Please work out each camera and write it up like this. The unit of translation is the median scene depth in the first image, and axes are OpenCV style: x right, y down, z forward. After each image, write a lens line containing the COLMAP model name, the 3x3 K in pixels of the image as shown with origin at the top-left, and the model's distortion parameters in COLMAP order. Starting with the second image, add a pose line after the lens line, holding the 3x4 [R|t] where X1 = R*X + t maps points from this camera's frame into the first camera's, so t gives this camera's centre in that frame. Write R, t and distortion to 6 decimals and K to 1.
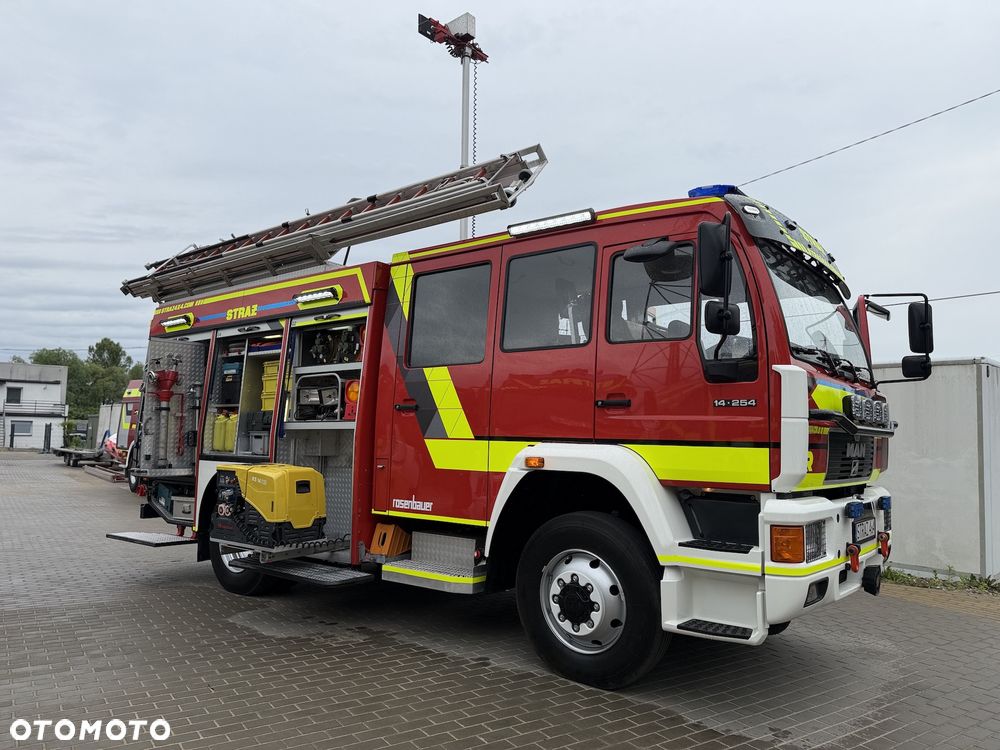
lens RADIAL K [[716.1, 0, 499.9], [0, 716.1, 382.3], [0, 0, 1]] dist [0.126713, -0.243958]
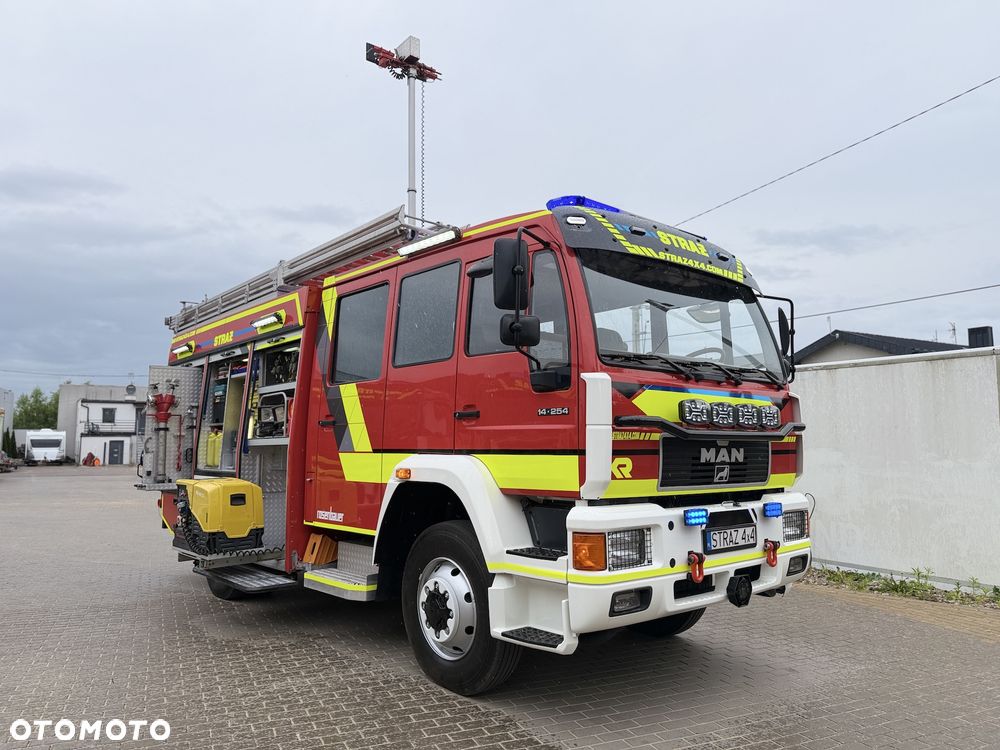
lens RADIAL K [[718.5, 0, 500.0], [0, 718.5, 375.0], [0, 0, 1]] dist [0.161827, -0.402002]
pose [[0.983727, -0.039899, -0.175183, 0.311501], [0.036265, 0.999056, -0.023898, -0.000815], [0.175971, 0.017156, 0.984246, -0.006504]]
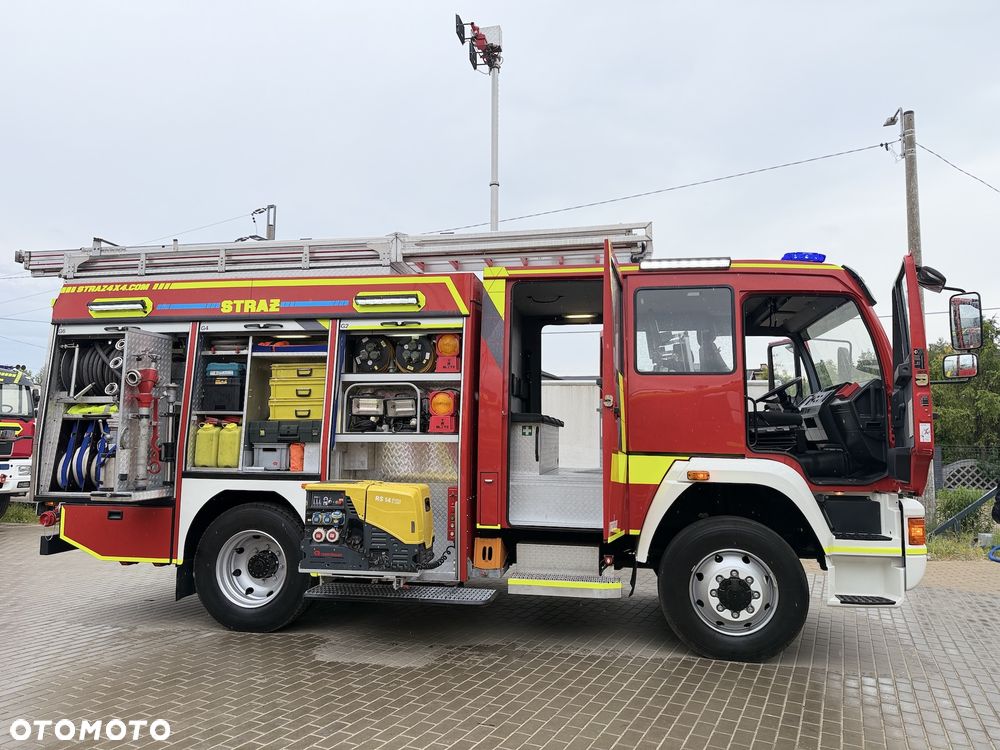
lens RADIAL K [[716.1, 0, 499.9], [0, 716.1, 382.3], [0, 0, 1]] dist [0.126713, -0.243958]
pose [[0.873132, 0.032475, 0.486400, -0.658152], [-0.036898, 0.999319, -0.000485, -0.020222], [-0.486085, -0.017524, 0.873736, 0.127069]]
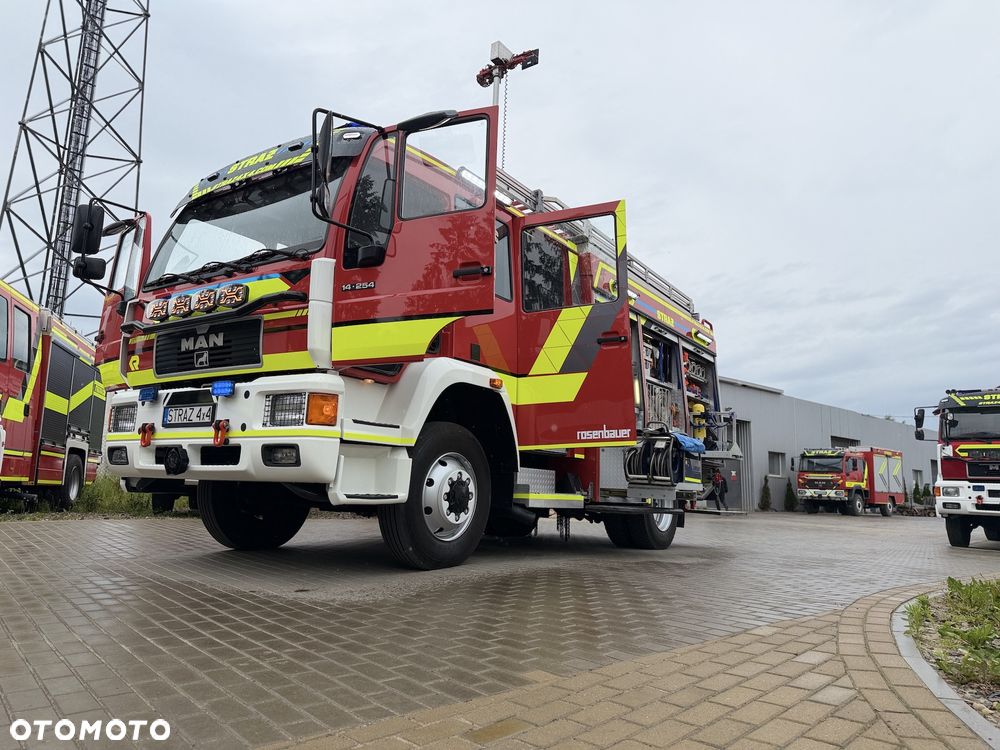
lens RADIAL K [[697.1, 0, 500.0], [0, 697.1, 375.0], [0, 0, 1]] dist [0.124888, -0.157052]
pose [[0.065369, -0.180175, -0.981460, 1.268775], [0.048238, 0.982984, -0.177242, 0.286596], [0.996695, -0.035757, 0.072948, 1.132845]]
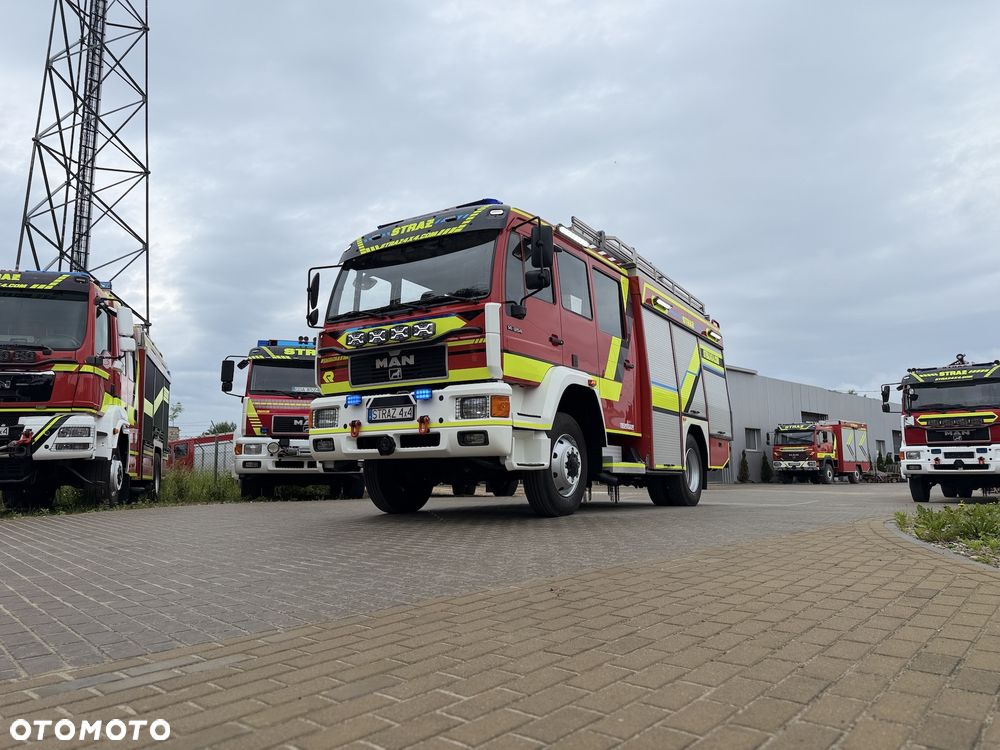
lens RADIAL K [[701.8, 0, 501.1], [0, 701.8, 380.5], [0, 0, 1]] dist [0.151252, -0.219026]
pose [[0.107291, -0.157419, -0.981686, 1.608242], [0.089393, 0.984914, -0.148167, 0.304476], [0.990201, -0.071859, 0.119744, 0.871045]]
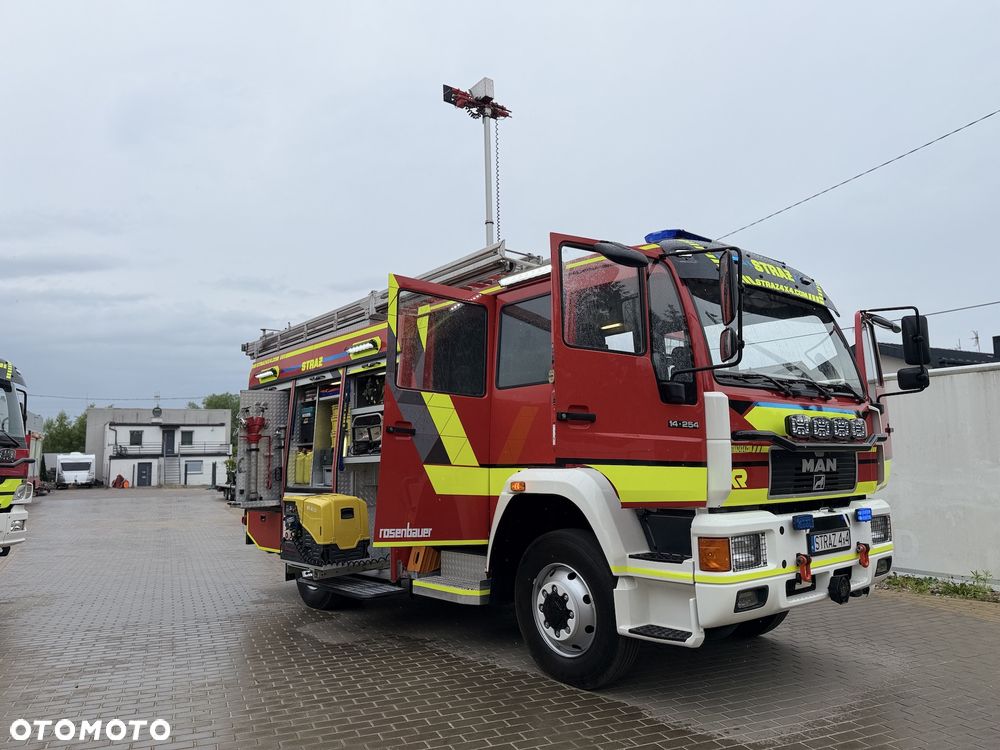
lens RADIAL K [[716.1, 0, 499.9], [0, 716.1, 382.3], [0, 0, 1]] dist [0.126713, -0.243958]
pose [[0.979995, -0.059759, -0.189840, 0.204101], [0.053846, 0.997894, -0.036160, -0.011067], [0.191601, 0.025214, 0.981149, -0.102613]]
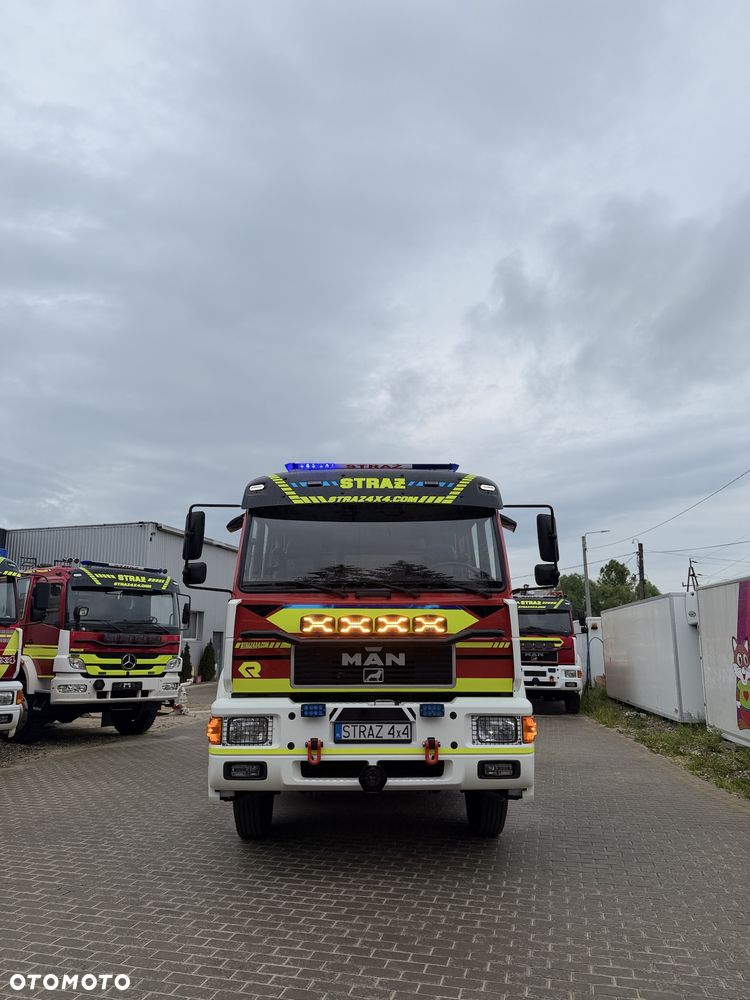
lens RADIAL K [[701.8, 0, 375.0], [0, 701.8, 500.0], [0, 0, 1]] dist [0.151252, -0.219026]
pose [[0.630376, -0.177977, -0.755613, 1.161368], [0.078584, 0.982994, -0.165975, 0.025677], [0.772303, 0.045248, 0.633641, 0.232062]]
